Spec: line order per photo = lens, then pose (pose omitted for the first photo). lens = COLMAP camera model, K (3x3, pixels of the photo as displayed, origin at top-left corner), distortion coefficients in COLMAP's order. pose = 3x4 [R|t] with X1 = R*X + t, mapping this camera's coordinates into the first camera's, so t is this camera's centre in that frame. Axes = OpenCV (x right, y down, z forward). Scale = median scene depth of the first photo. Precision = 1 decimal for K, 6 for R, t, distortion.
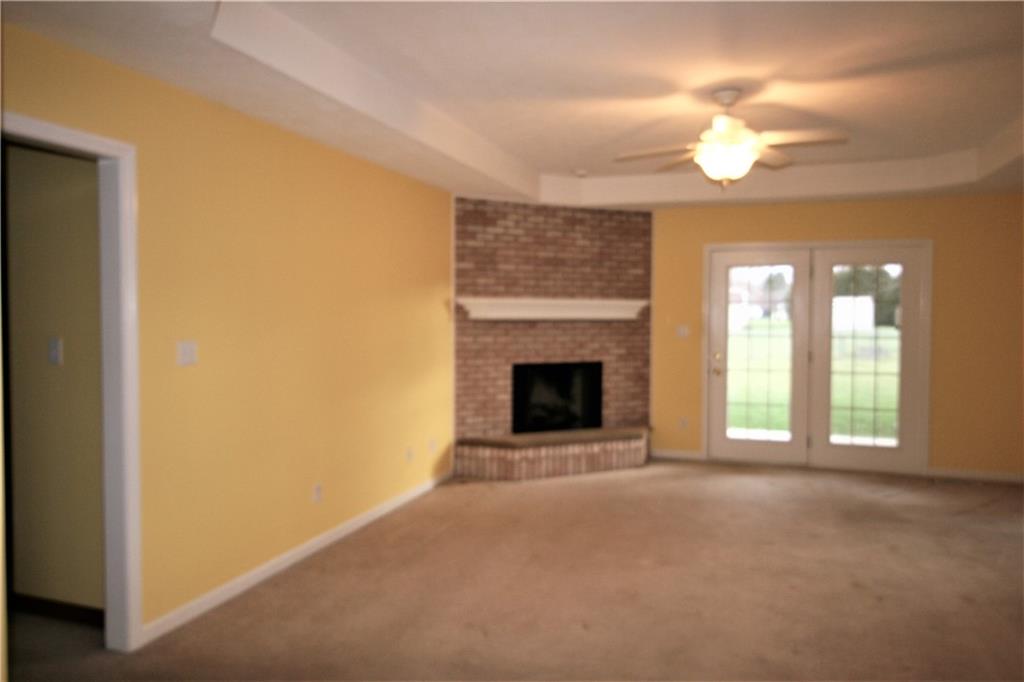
lens RADIAL K [[734.5, 0, 512.8], [0, 734.5, 341.4], [0, 0, 1]] dist [0.019401, -0.009153]
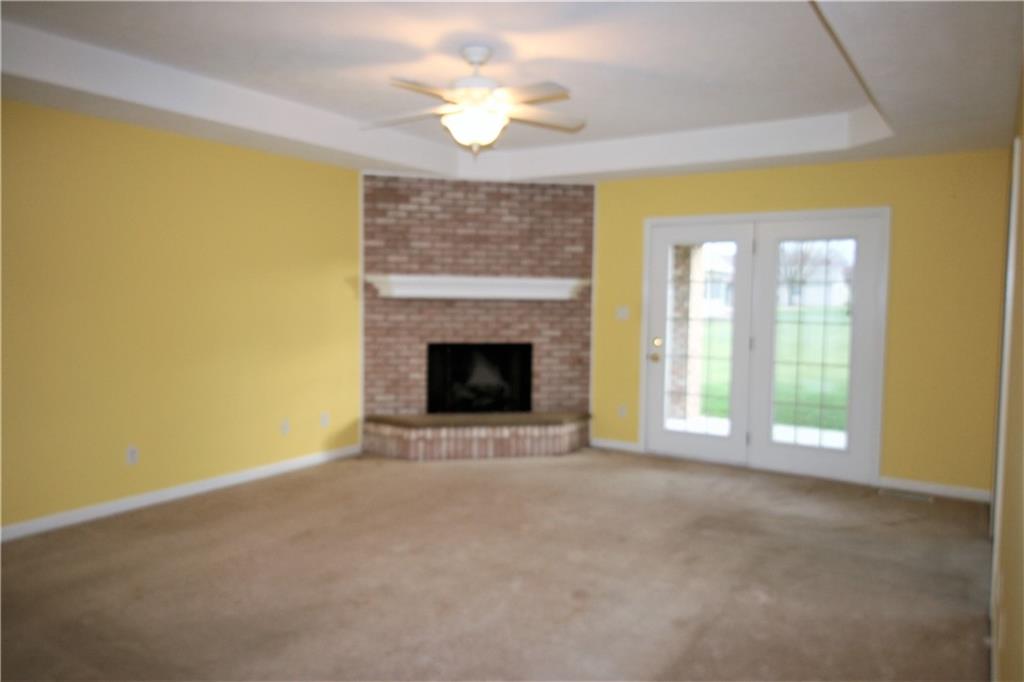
lens RADIAL K [[734.5, 0, 511.9], [0, 734.5, 339.2], [0, 0, 1]] dist [0.019401, -0.009153]
pose [[0.968145, 0.024161, -0.249220, 0.352867], [-0.019430, 0.999582, 0.021428, 0.002232], [0.249633, -0.015903, 0.968210, 0.071242]]
